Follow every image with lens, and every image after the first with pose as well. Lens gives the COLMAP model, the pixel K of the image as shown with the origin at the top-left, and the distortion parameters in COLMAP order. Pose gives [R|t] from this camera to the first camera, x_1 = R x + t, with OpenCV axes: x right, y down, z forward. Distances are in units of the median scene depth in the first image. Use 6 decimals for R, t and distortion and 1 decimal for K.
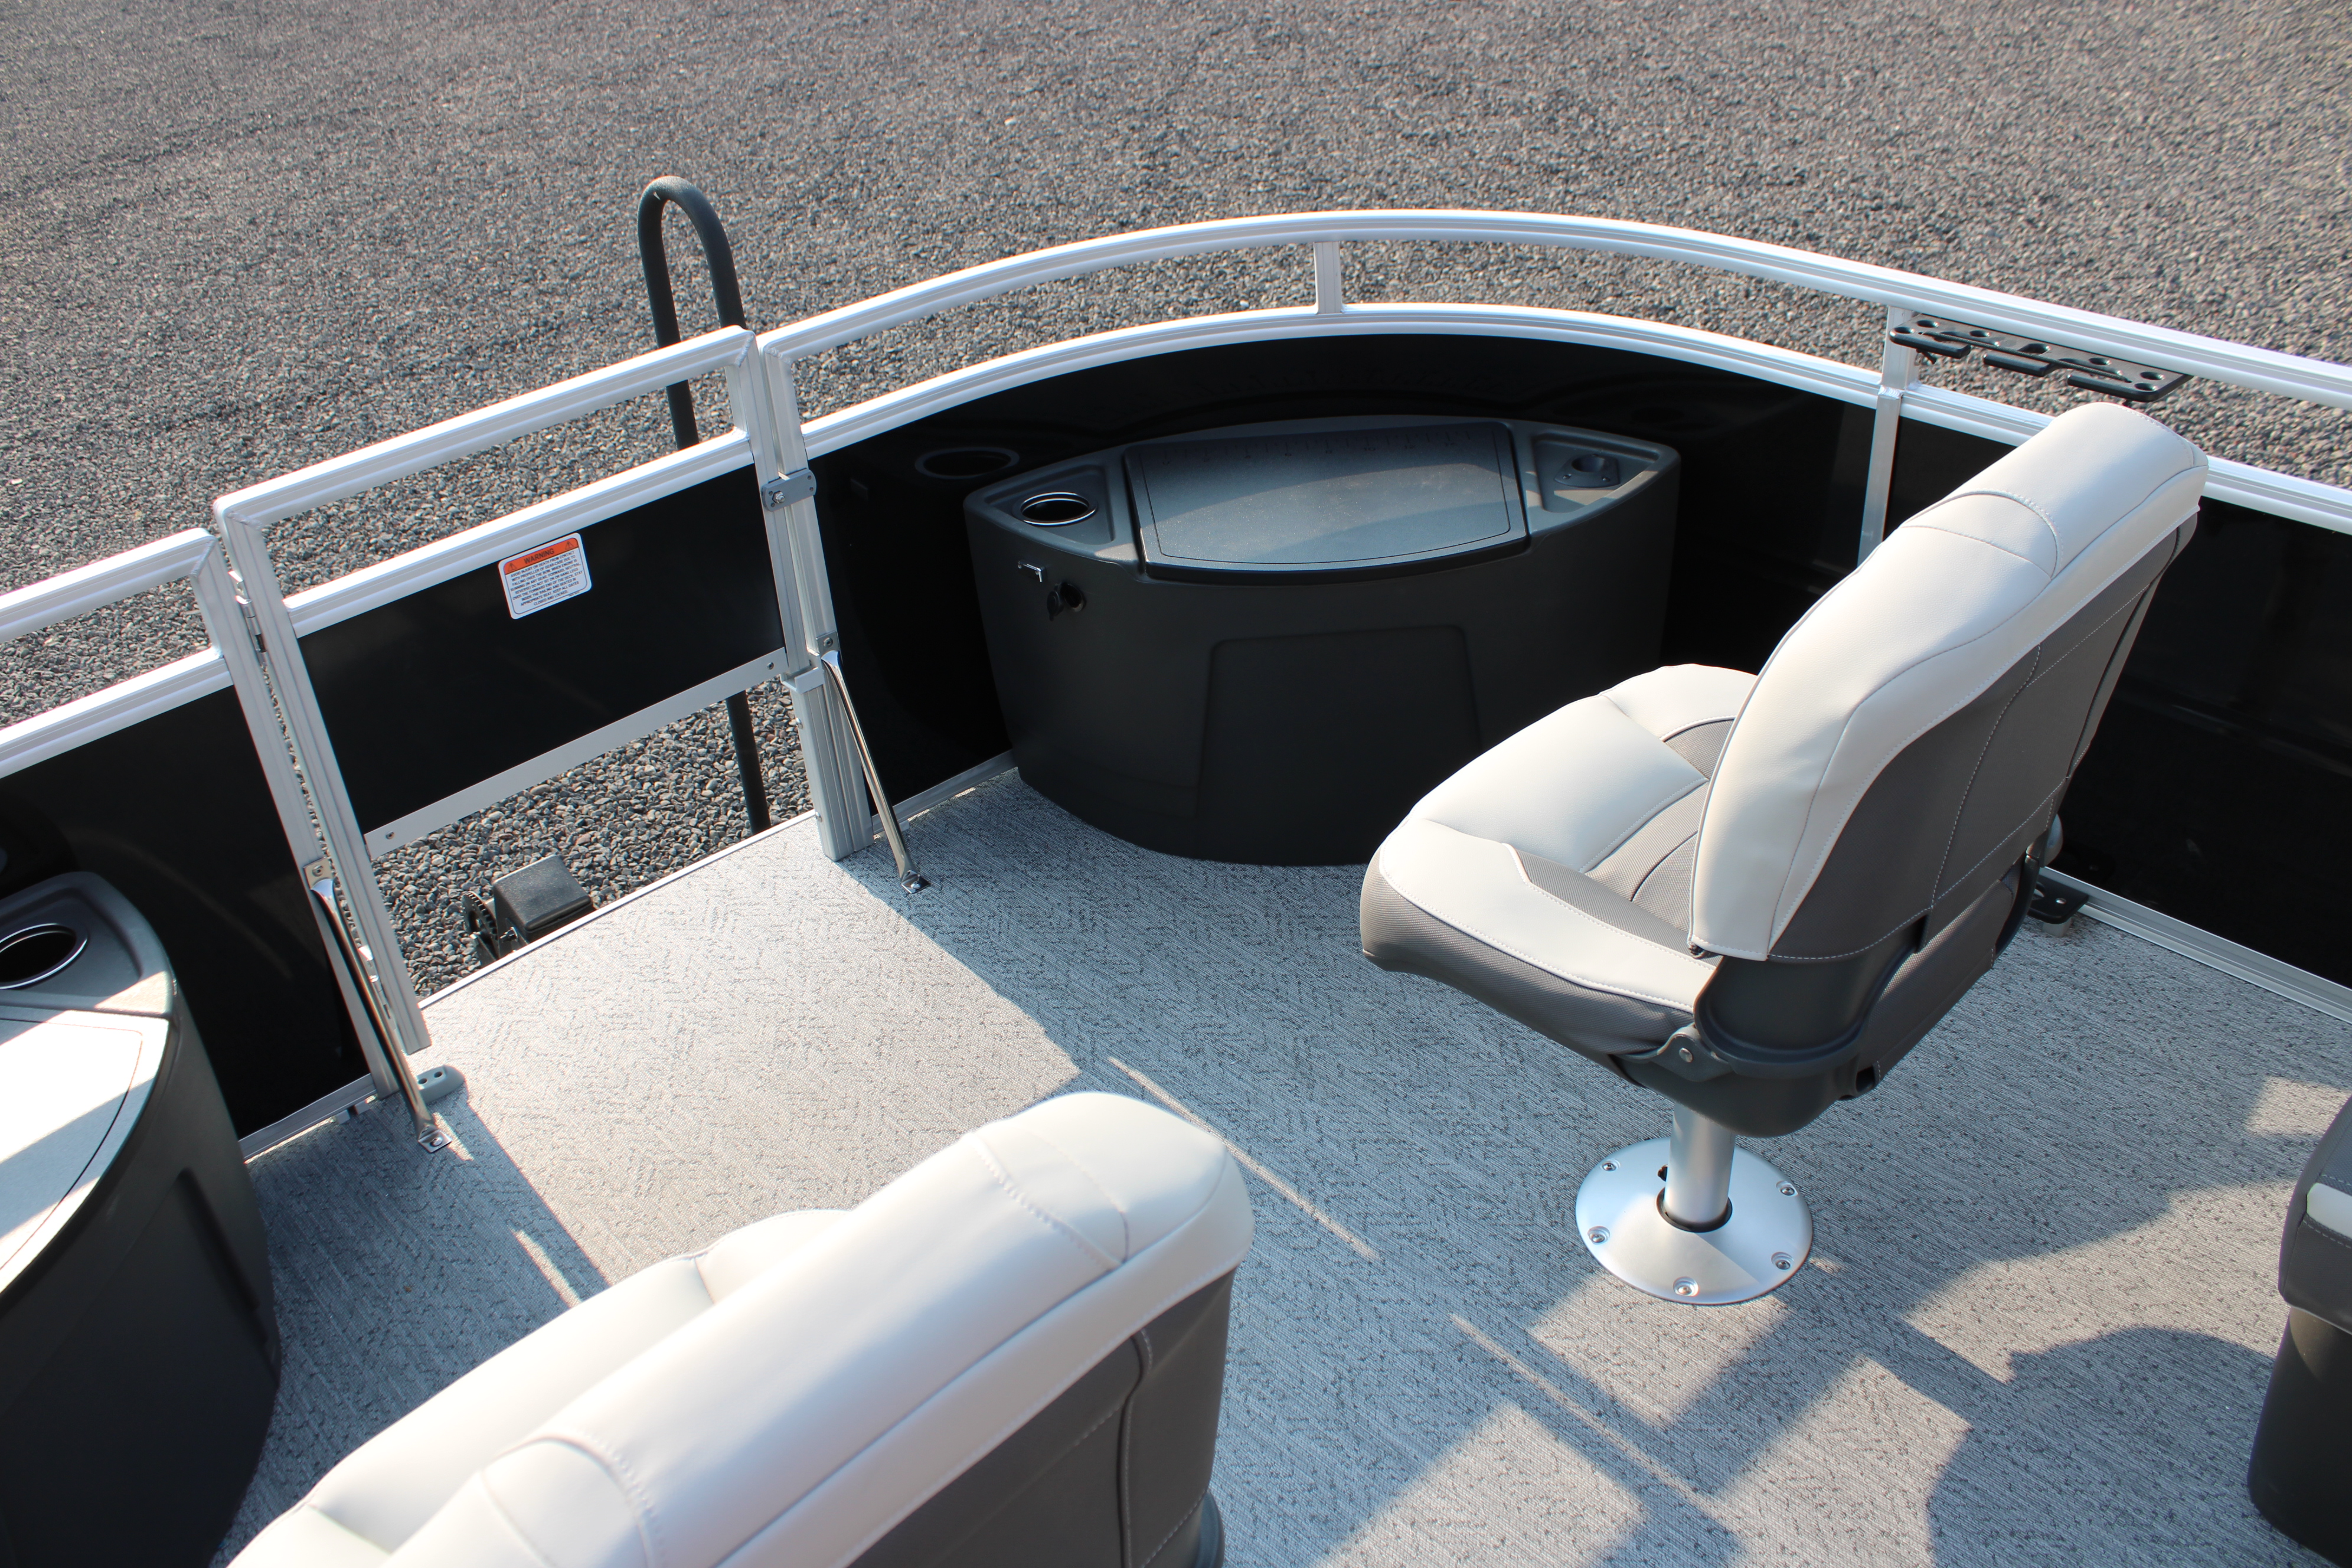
lens RADIAL K [[1989.0, 0, 1176.0], [0, 1989.0, 784.0], [0, 0, 1]] dist [-0.120742, 0.004640]
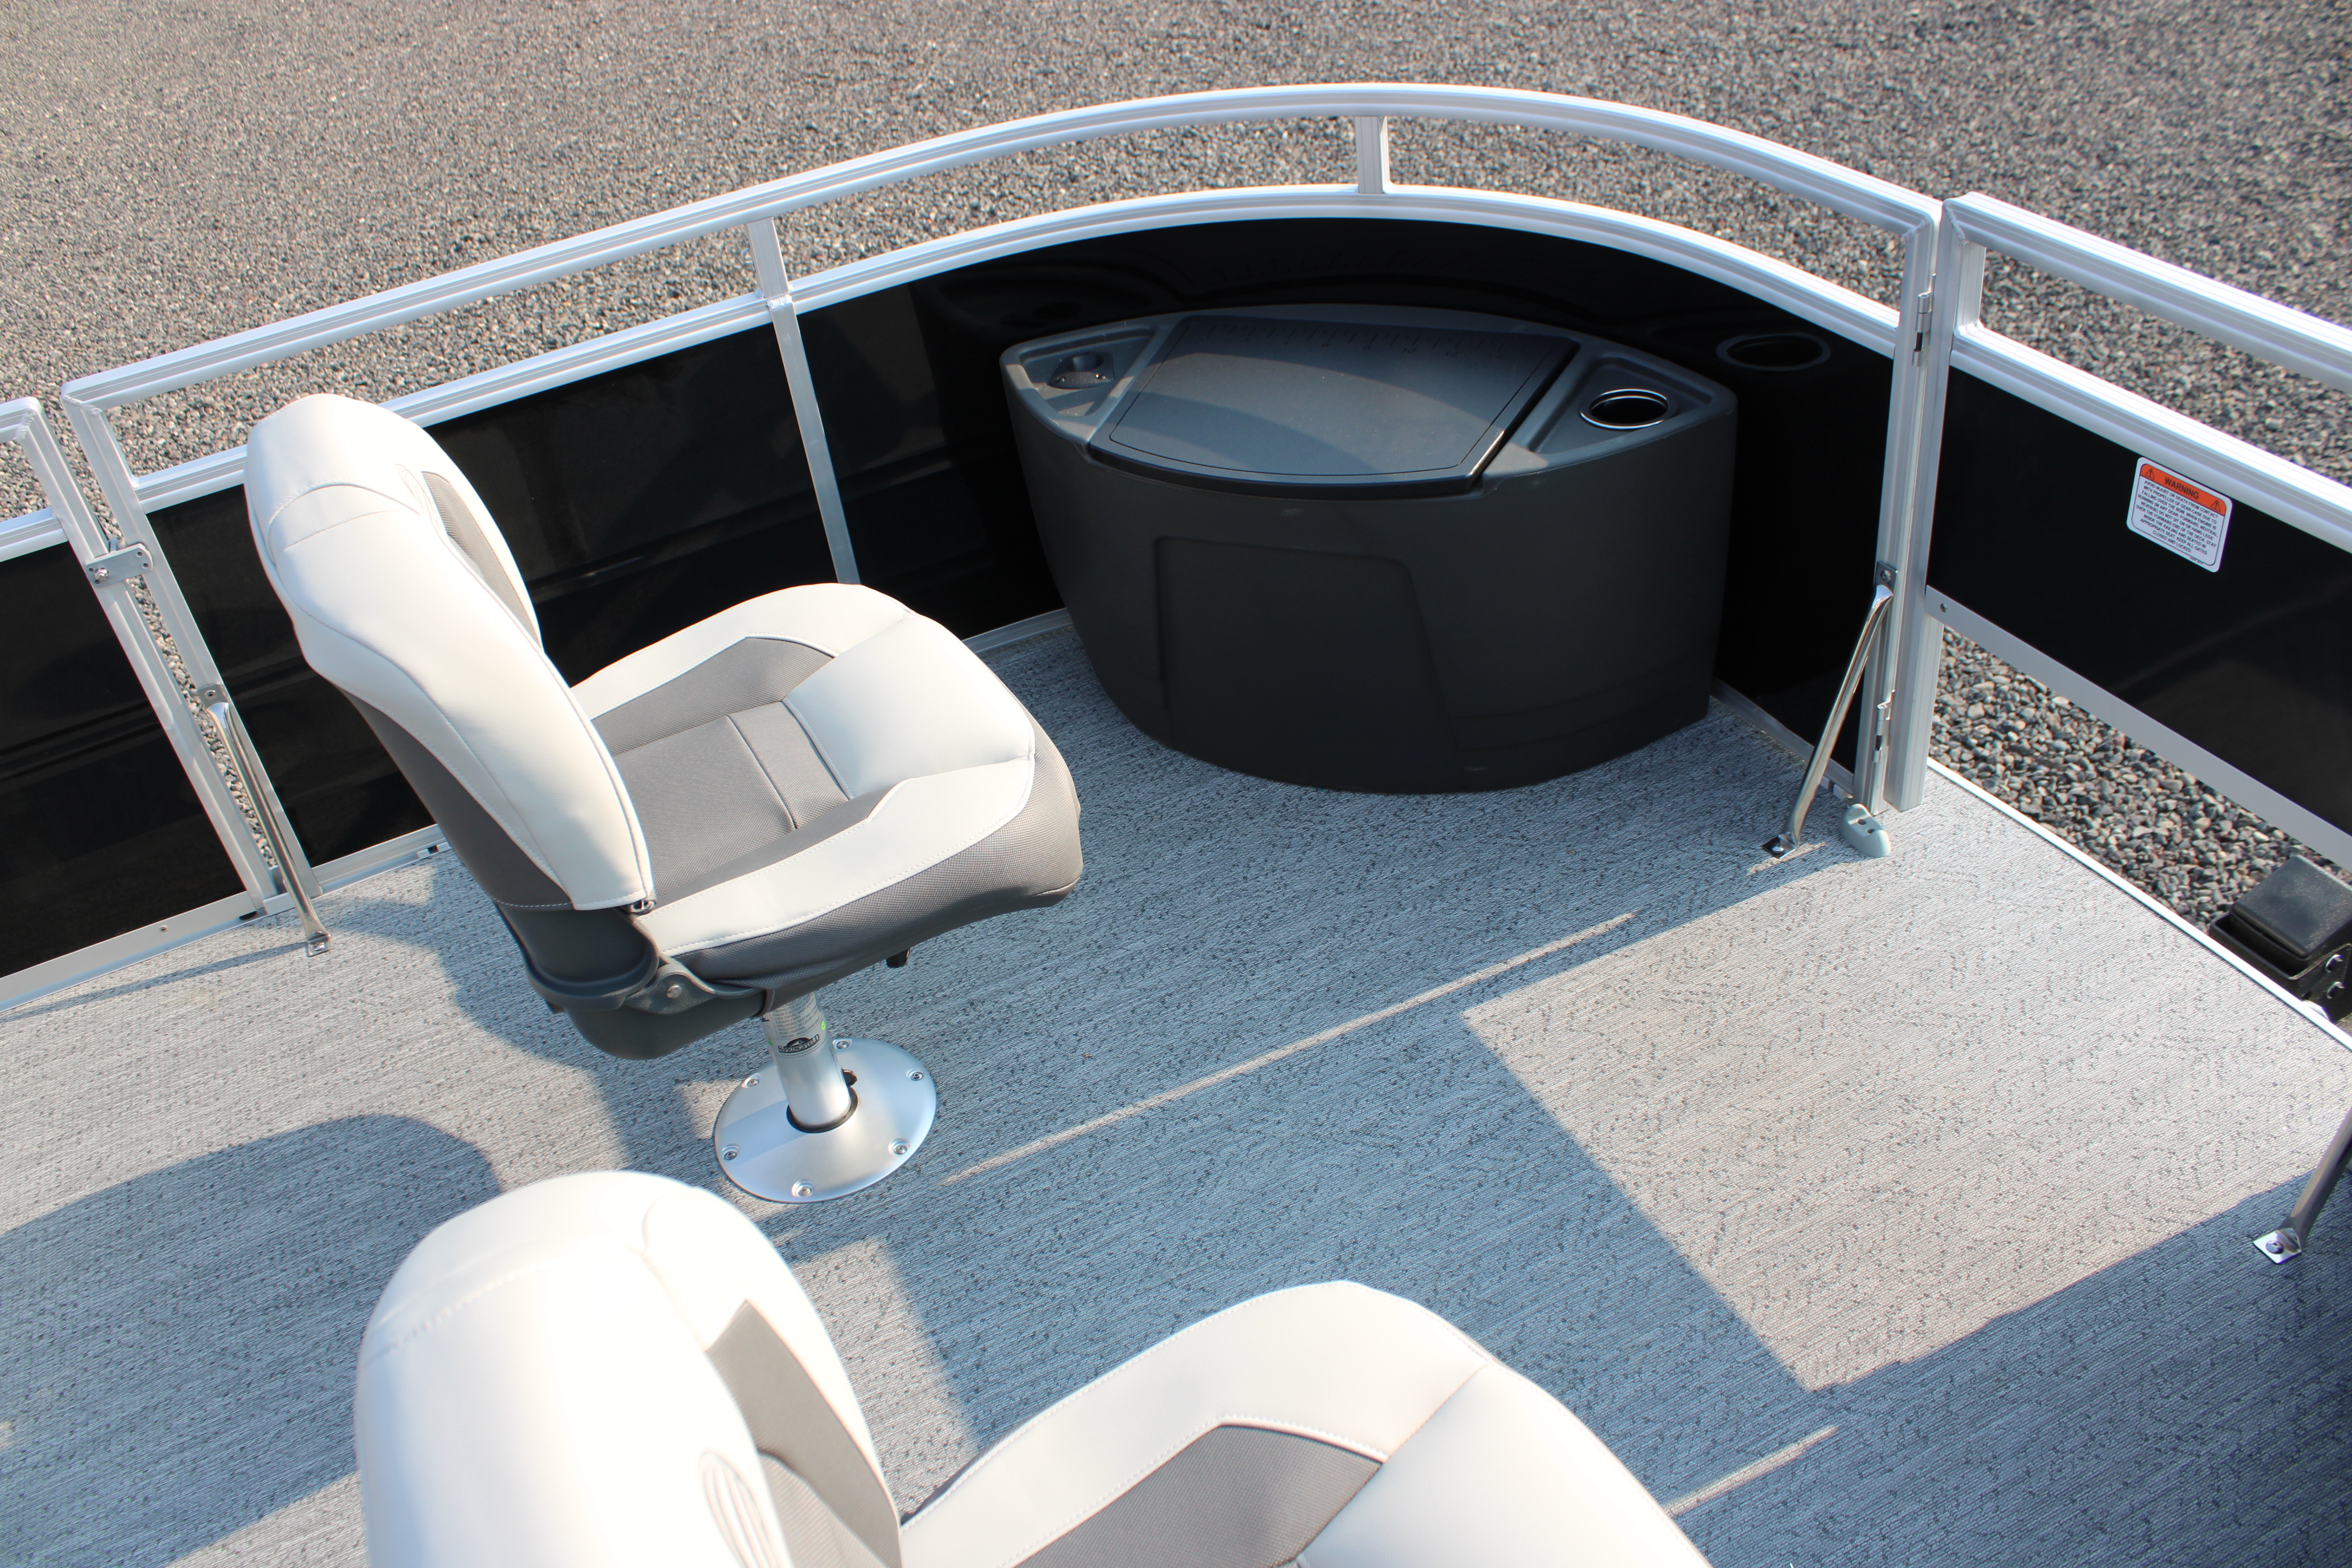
lens RADIAL K [[1989.0, 0, 1176.0], [0, 1989.0, 784.0], [0, 0, 1]] dist [-0.120742, 0.004640]
pose [[-0.291296, 0.642100, -0.709122, 0.411578], [-0.374010, 0.605826, 0.702204, -0.437032], [0.880490, 0.469768, 0.063677, 0.668566]]
